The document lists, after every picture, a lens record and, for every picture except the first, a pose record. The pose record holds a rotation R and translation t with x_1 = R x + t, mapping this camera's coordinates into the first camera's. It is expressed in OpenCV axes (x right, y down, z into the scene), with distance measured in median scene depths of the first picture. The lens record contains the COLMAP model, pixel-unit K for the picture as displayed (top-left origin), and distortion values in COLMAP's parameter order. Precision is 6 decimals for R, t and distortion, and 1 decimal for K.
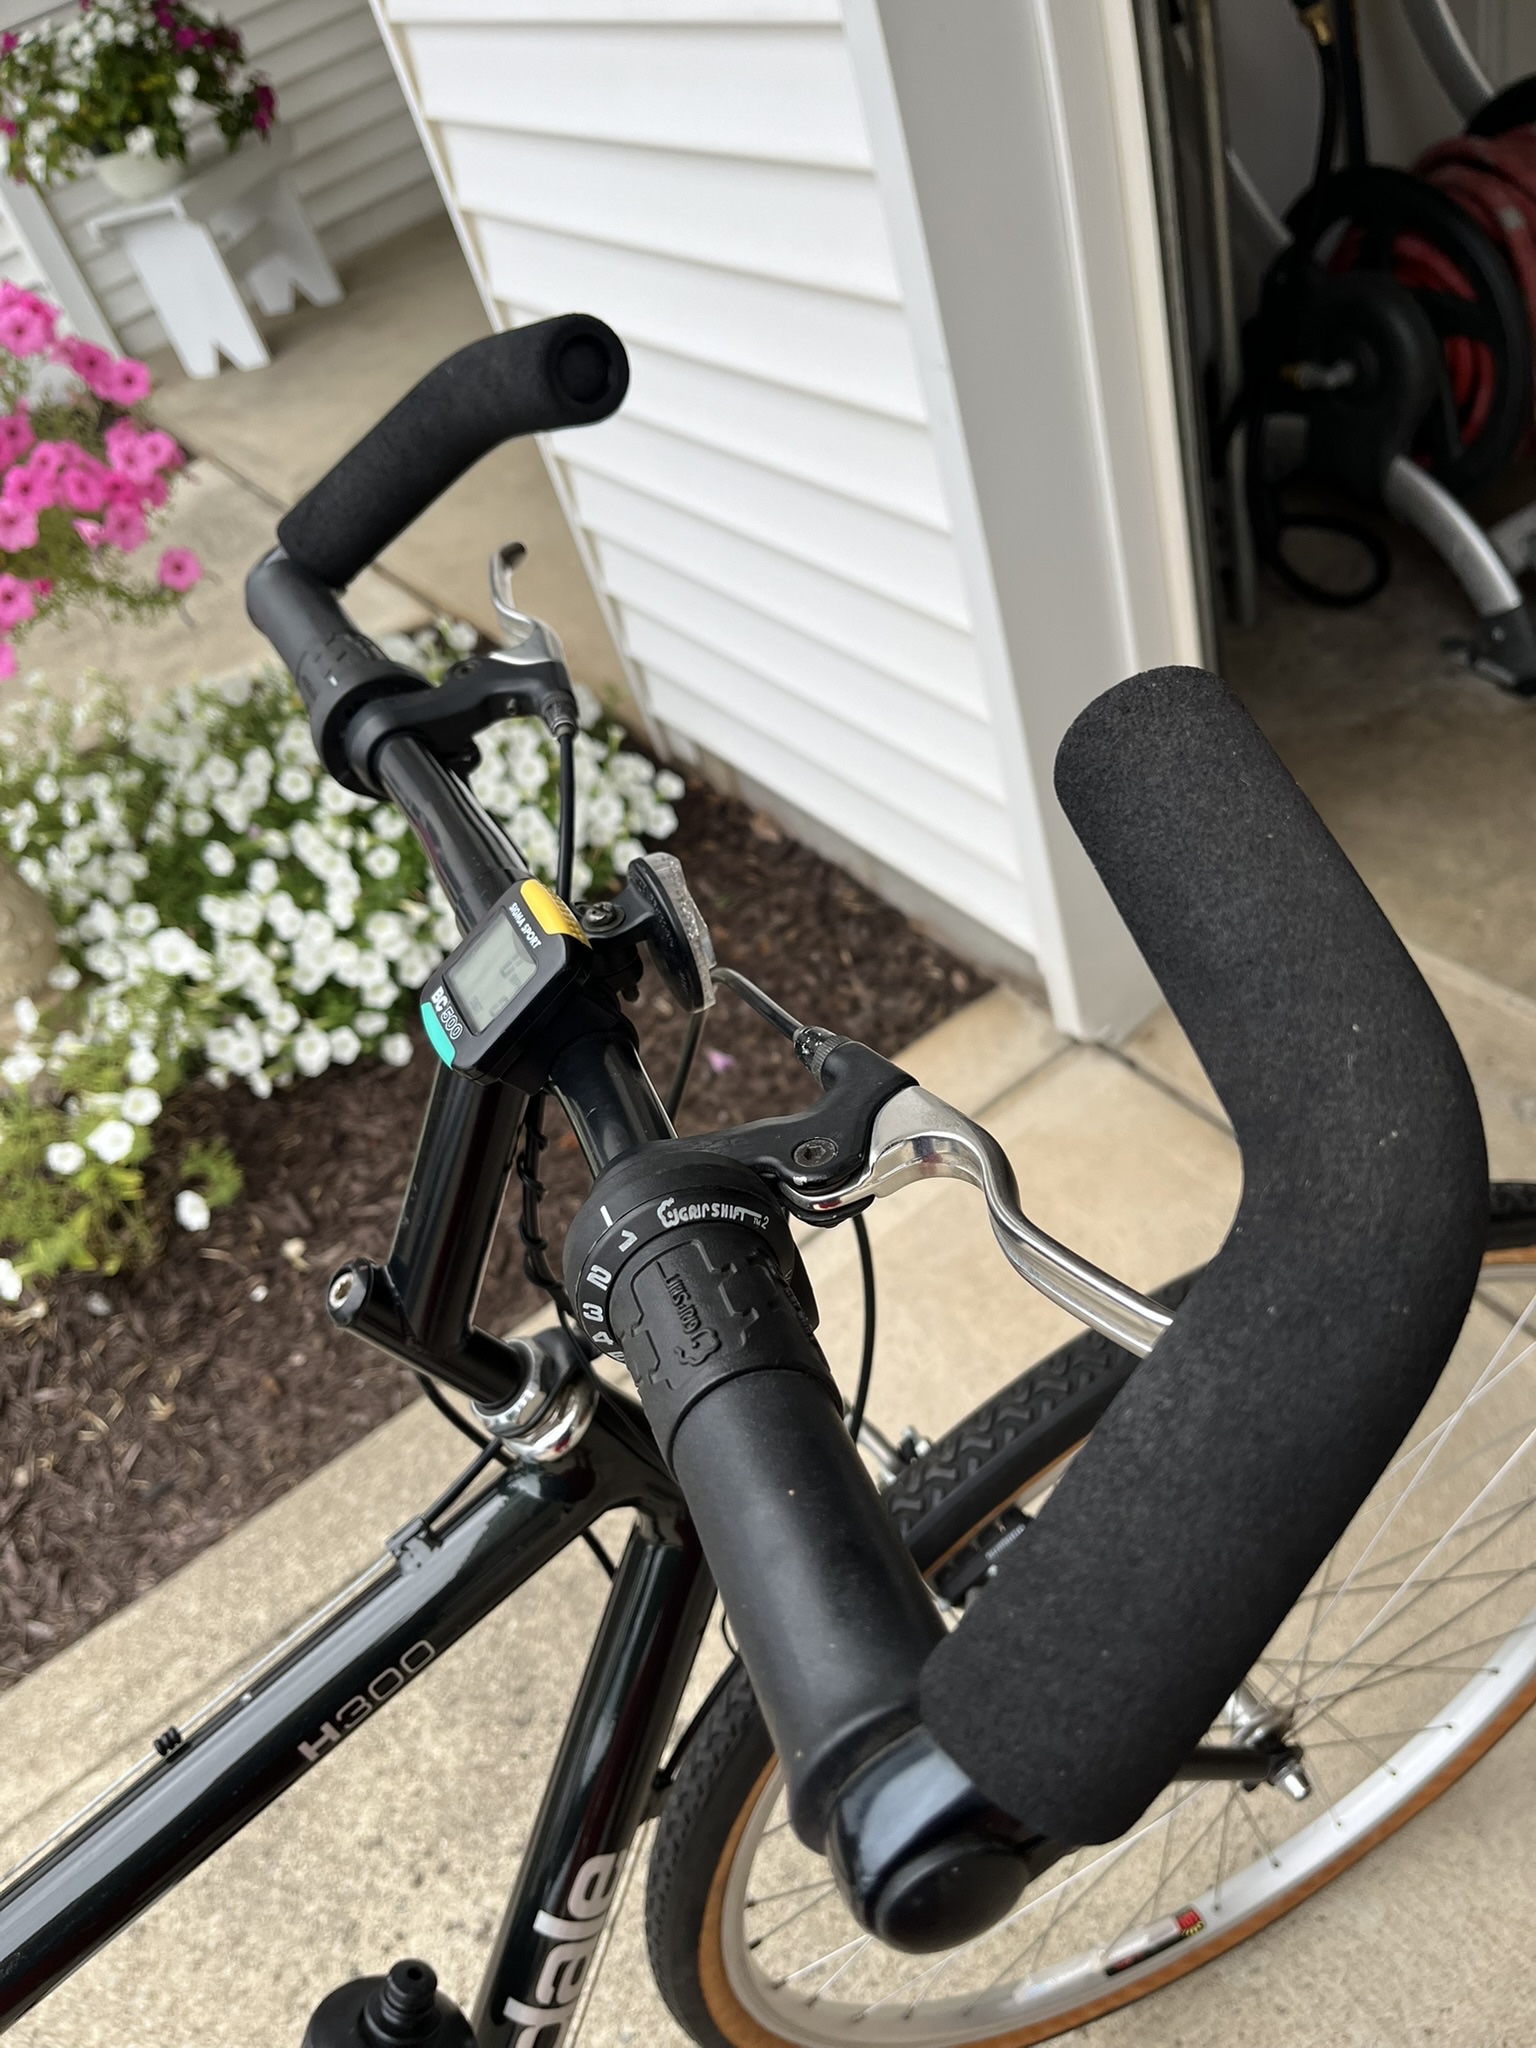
lens RADIAL K [[1564.0, 0, 768.0], [0, 1564.0, 1024.0], [0, 0, 1]] dist [0.044671, -0.085398]
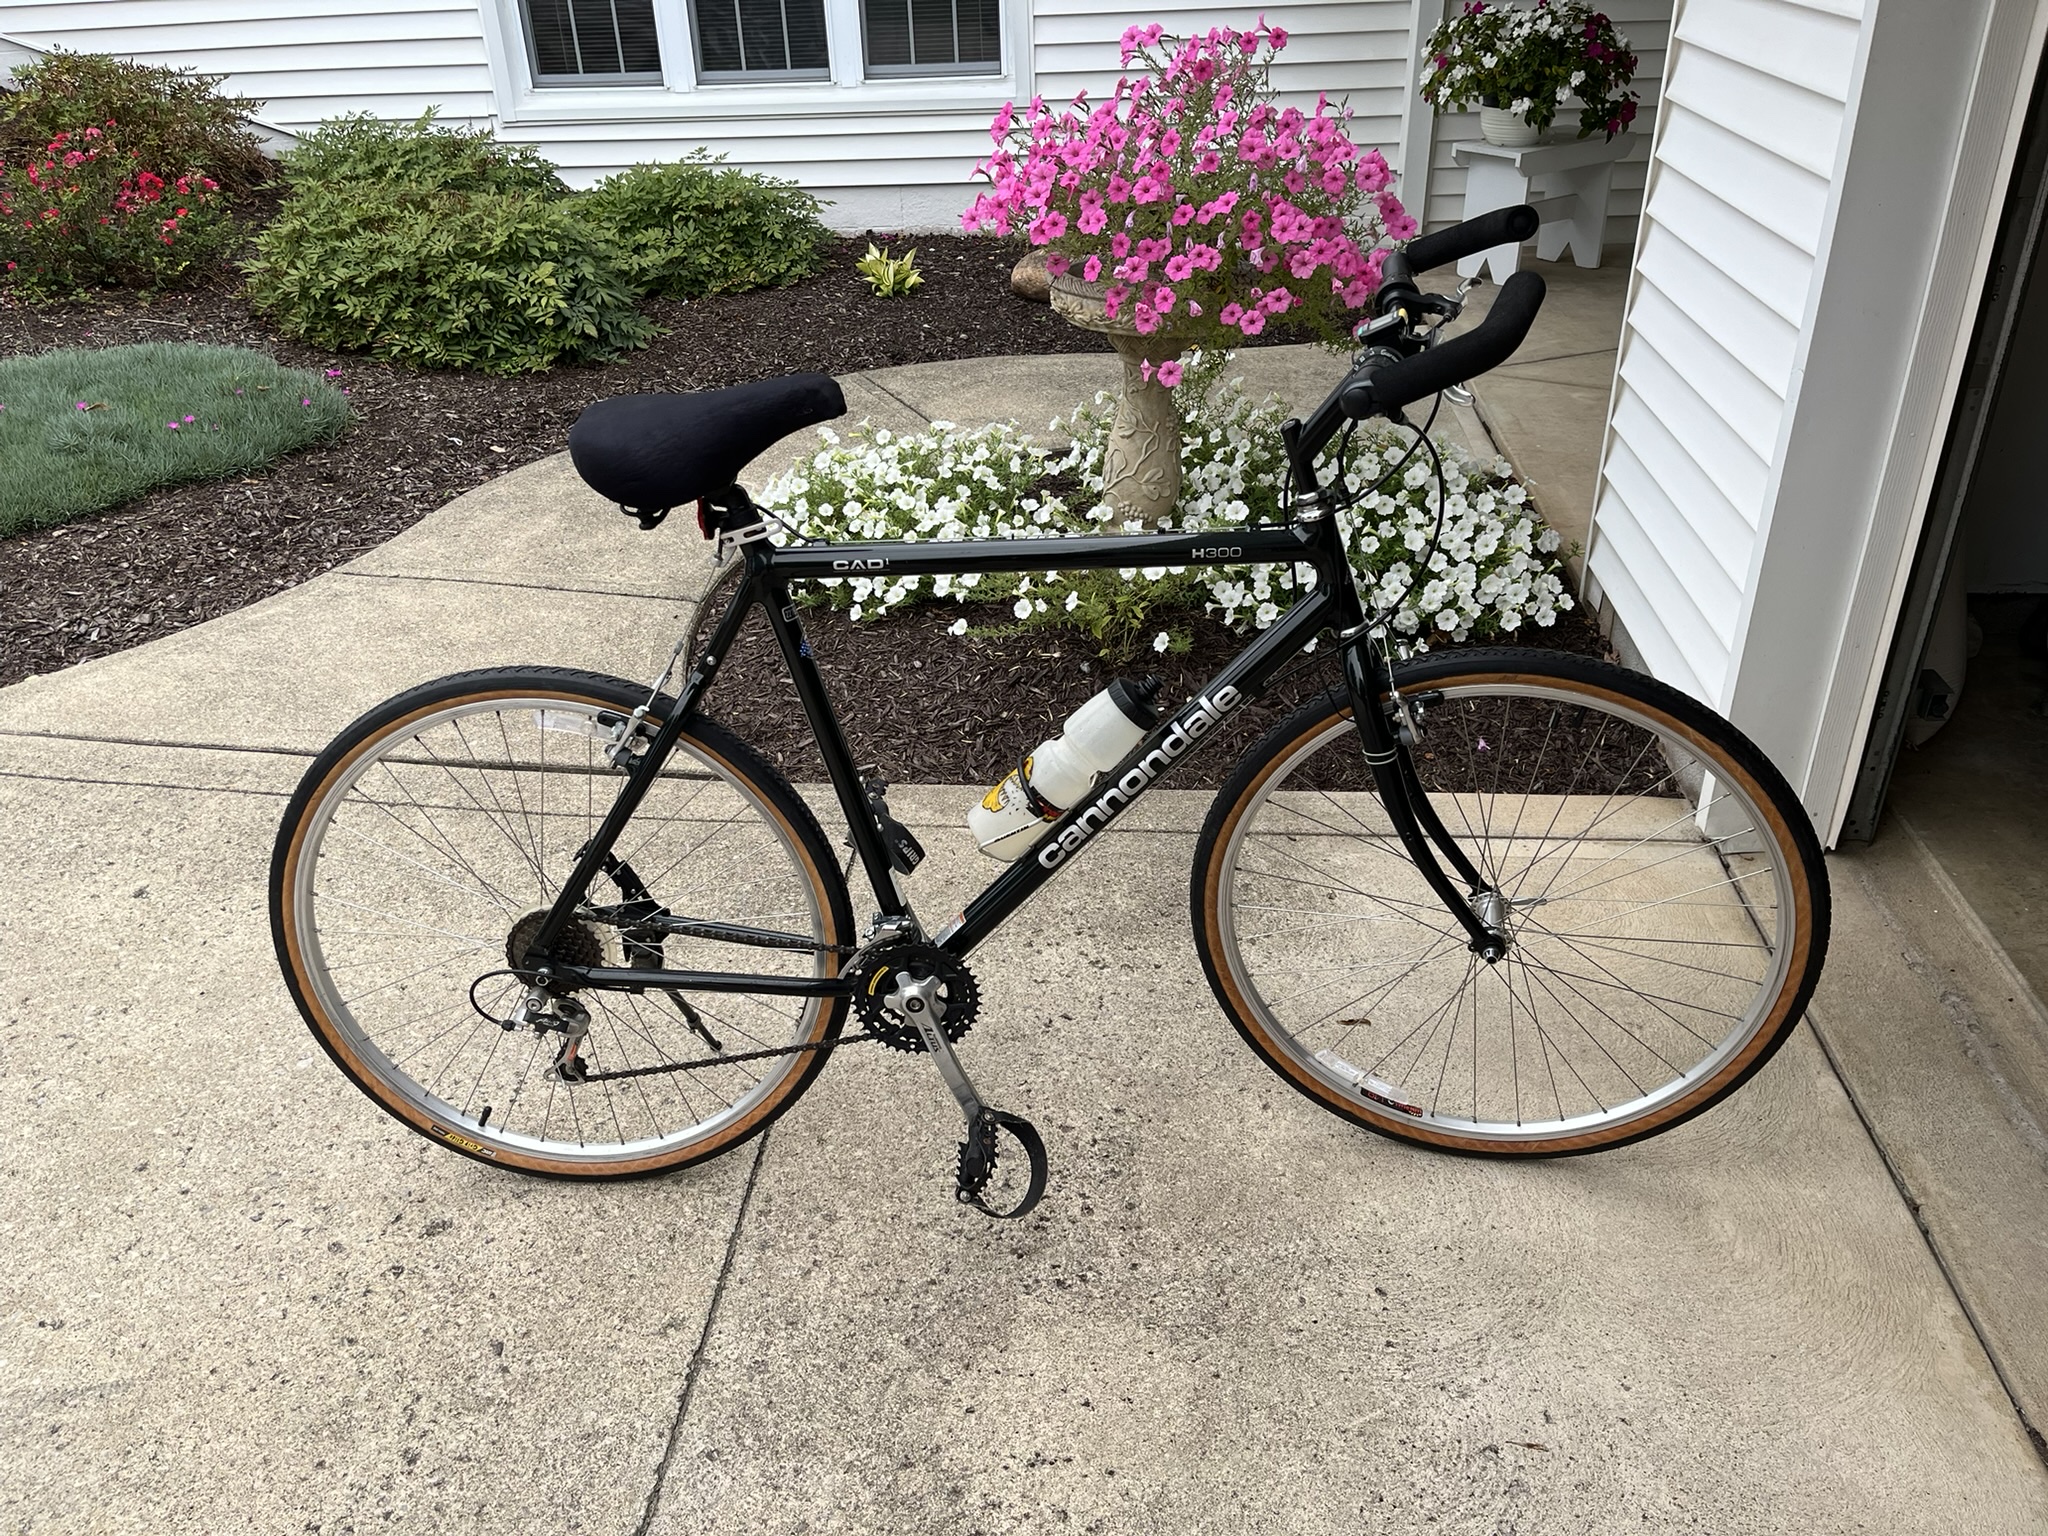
lens RADIAL K [[1565.6, 0, 1024.0], [0, 1565.6, 768.0], [0, 0, 1]] dist [0.063541, -0.076171]
pose [[0.751169, 0.514523, -0.413536, 0.255223], [-0.561405, 0.827483, 0.009792, 0.254918], [0.347232, 0.224806, 0.910435, -0.494261]]
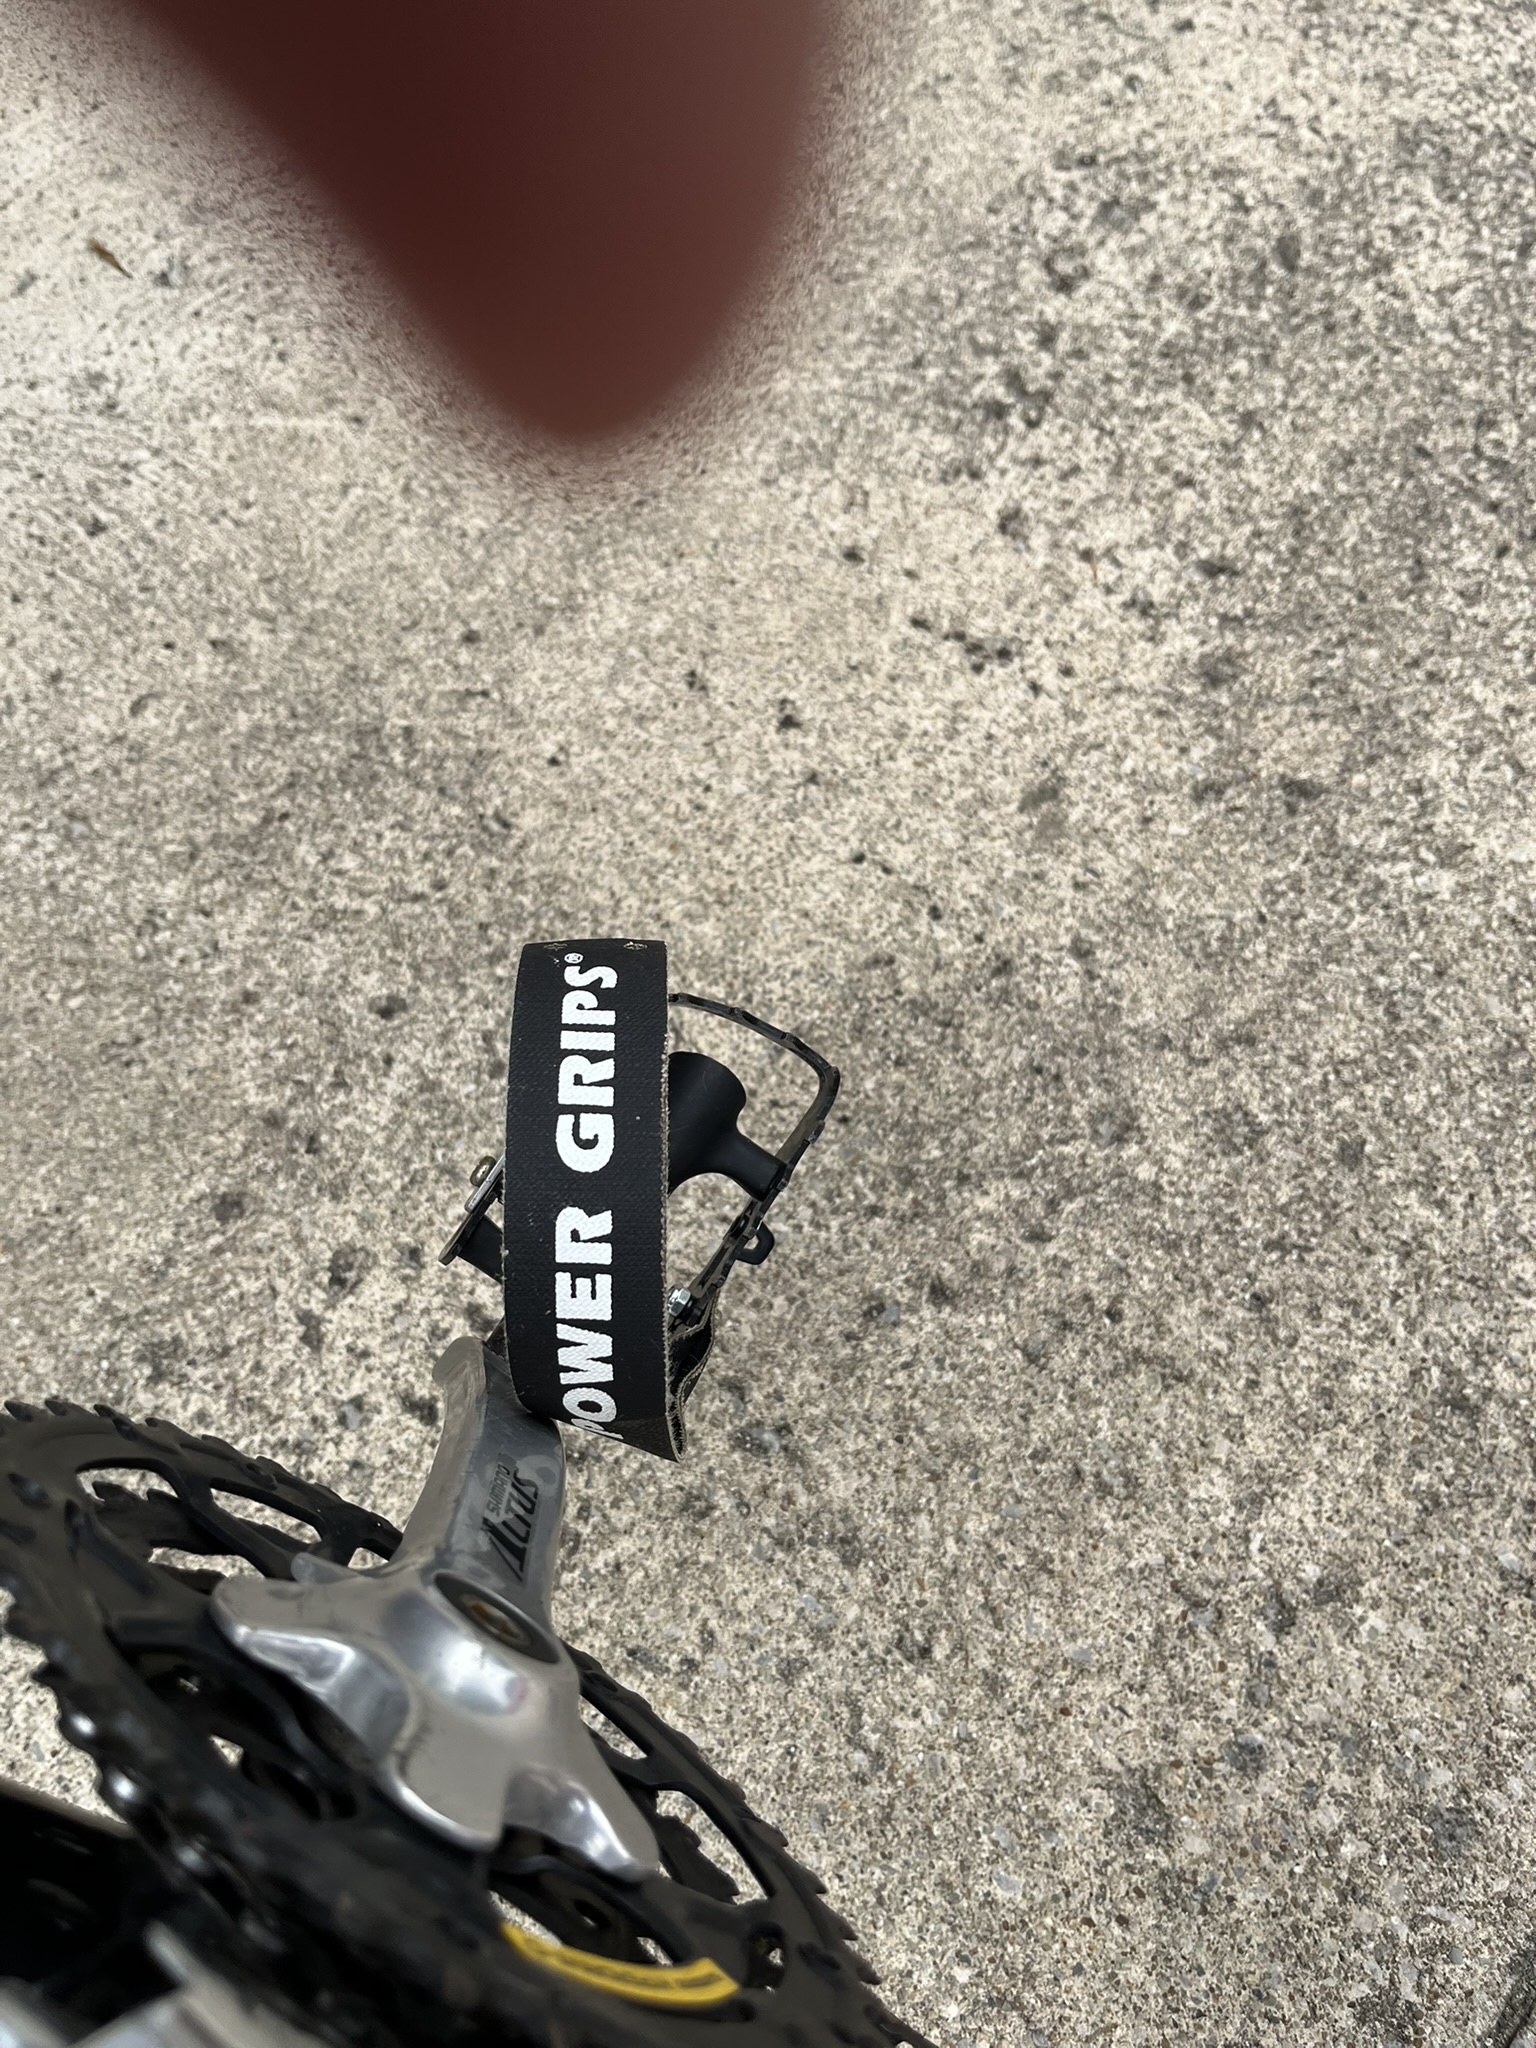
lens RADIAL K [[1604.8, 0, 820.4], [0, 1604.8, 1027.0], [0, 0, 1]] dist [0.008000, -0.002302]
pose [[-0.251889, -0.724566, 0.641526, -0.145764], [0.797141, 0.220539, 0.562076, 0.363792], [-0.548743, 0.652967, 0.522030, 0.230958]]
